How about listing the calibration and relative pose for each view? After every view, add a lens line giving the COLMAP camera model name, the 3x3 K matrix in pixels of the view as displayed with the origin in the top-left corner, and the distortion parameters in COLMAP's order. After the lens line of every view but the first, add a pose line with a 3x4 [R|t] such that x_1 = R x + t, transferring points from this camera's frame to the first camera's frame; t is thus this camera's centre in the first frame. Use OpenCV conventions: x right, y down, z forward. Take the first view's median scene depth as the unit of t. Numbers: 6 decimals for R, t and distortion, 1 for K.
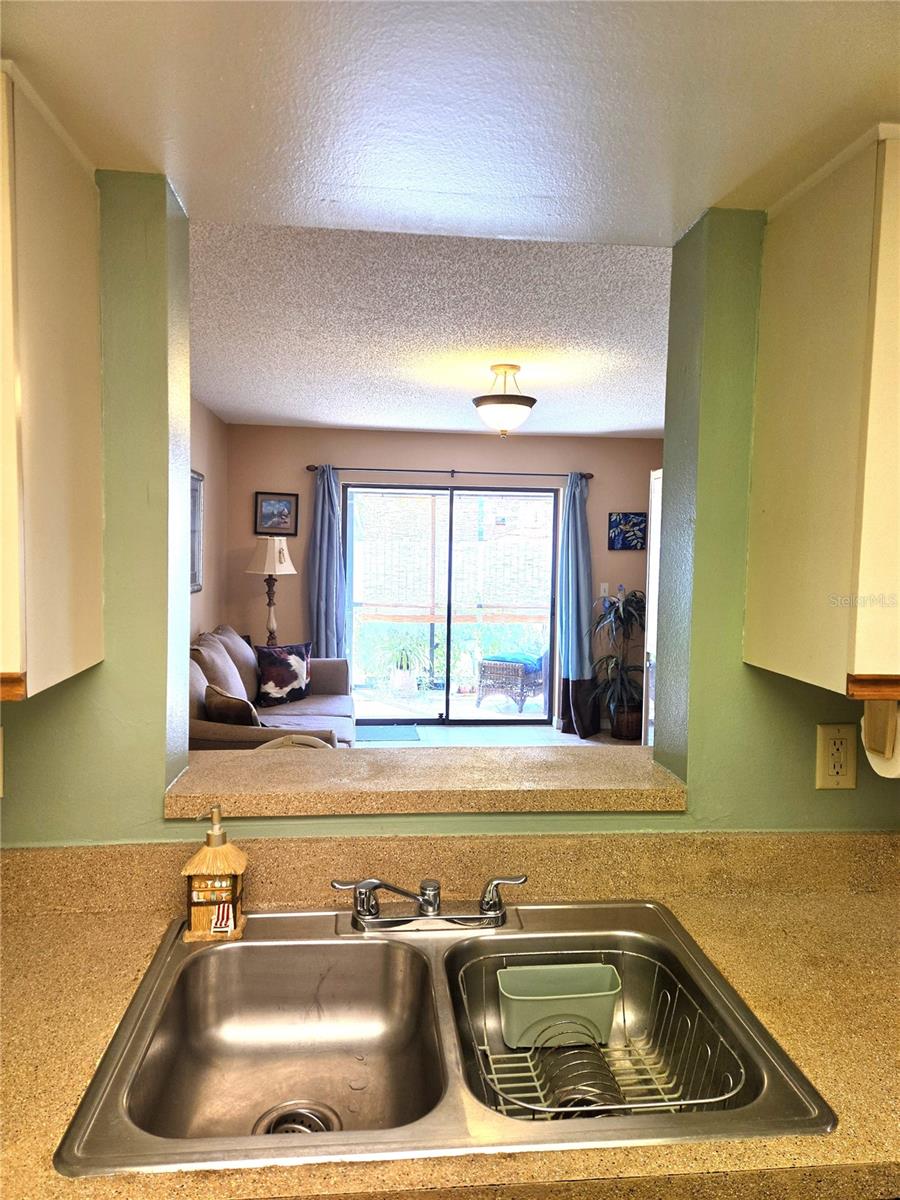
lens RADIAL K [[802.6, 0, 450.0], [0, 802.6, 600.0], [0, 0, 1]] dist [0.066630, -0.053869]
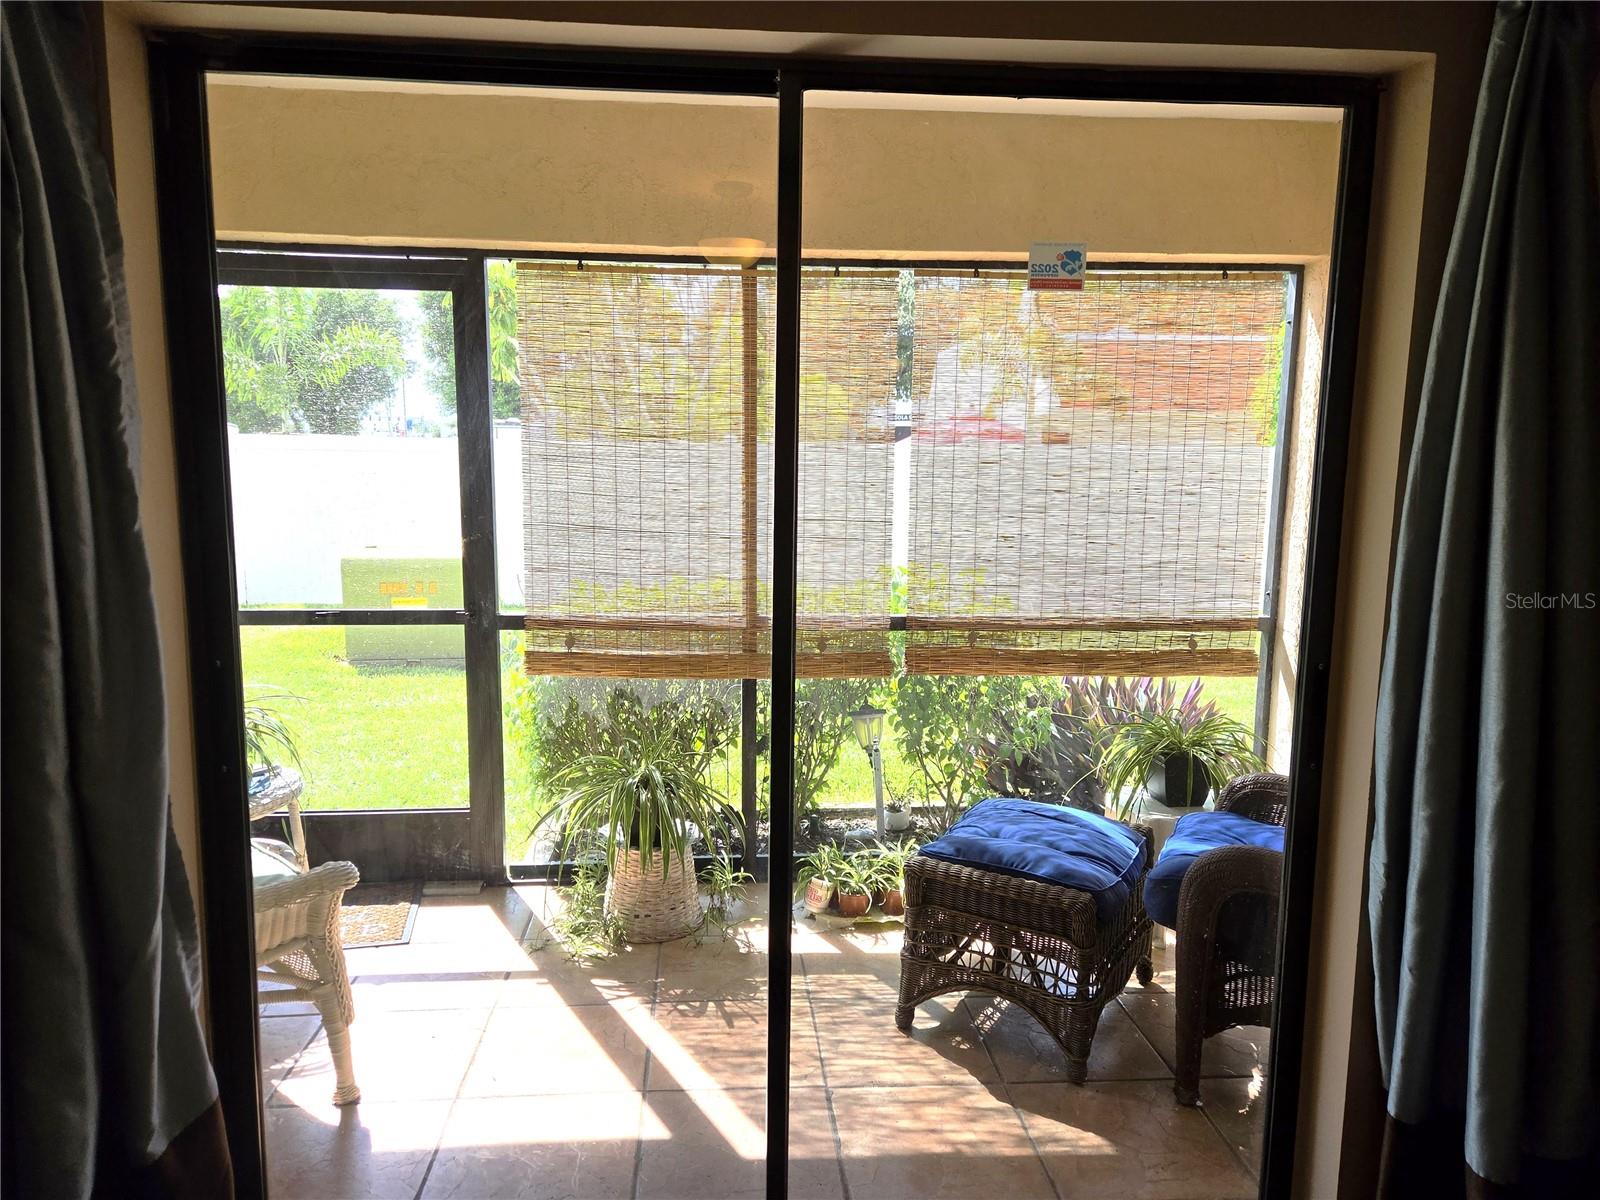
lens RADIAL K [[1067.8, 0, 790.2], [0, 1067.8, 591.3], [0, 0, 1]] dist [0.068481, -0.057360]
pose [[0.999508, -0.002754, -0.031241, 0.009703], [0.004533, 0.998364, 0.057004, -0.039310], [0.031033, -0.057118, 0.997885, 0.775942]]
